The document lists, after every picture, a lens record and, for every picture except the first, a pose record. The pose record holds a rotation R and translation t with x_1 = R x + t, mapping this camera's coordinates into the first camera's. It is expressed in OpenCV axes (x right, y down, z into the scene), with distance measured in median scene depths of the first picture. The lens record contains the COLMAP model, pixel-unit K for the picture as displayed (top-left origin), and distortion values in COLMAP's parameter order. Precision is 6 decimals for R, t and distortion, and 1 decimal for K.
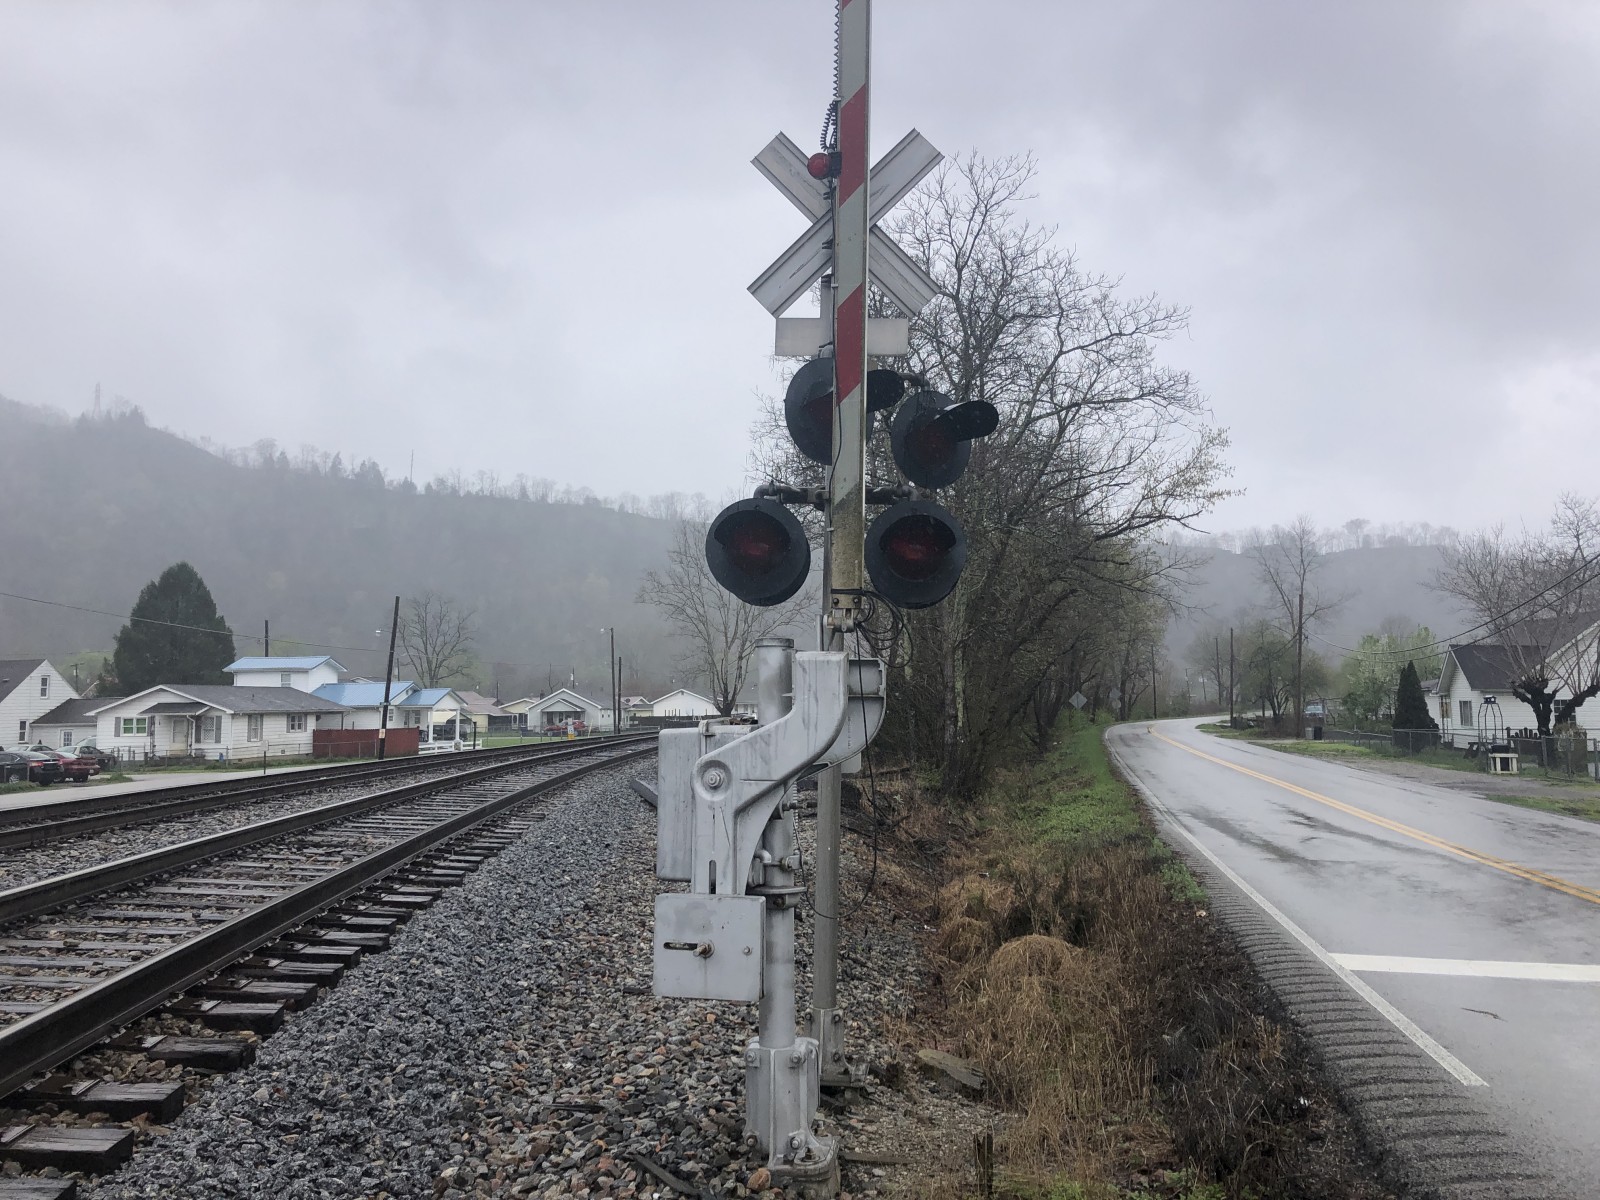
lens RADIAL K [[1351.8, 0, 768.1], [0, 1351.8, 547.1], [0, 0, 1]] dist [0.104957, -0.215016]
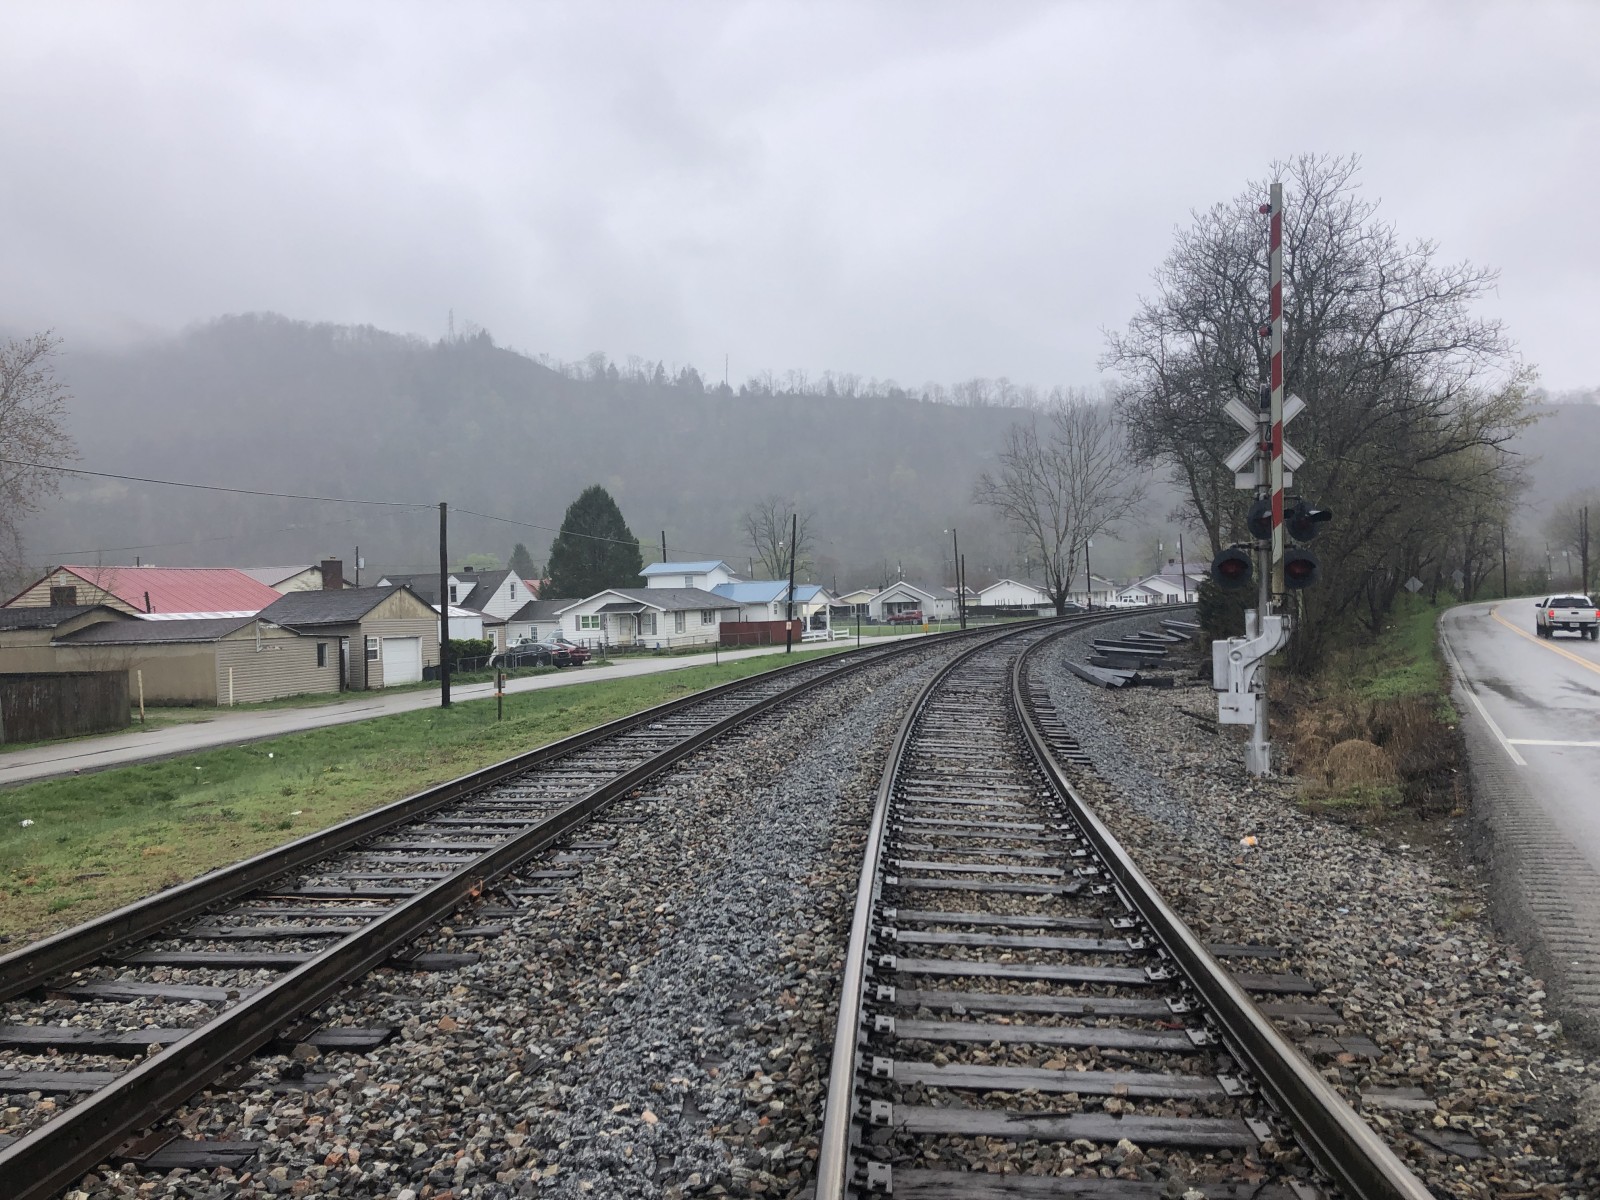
lens RADIAL K [[1351.8, 0, 768.1], [0, 1351.8, 547.1], [0, 0, 1]] dist [0.104957, -0.215016]
pose [[0.974888, -0.026812, -0.221077, -0.020736], [0.045089, 0.995930, 0.078047, -0.019911], [0.218085, -0.086055, 0.972128, -0.120895]]
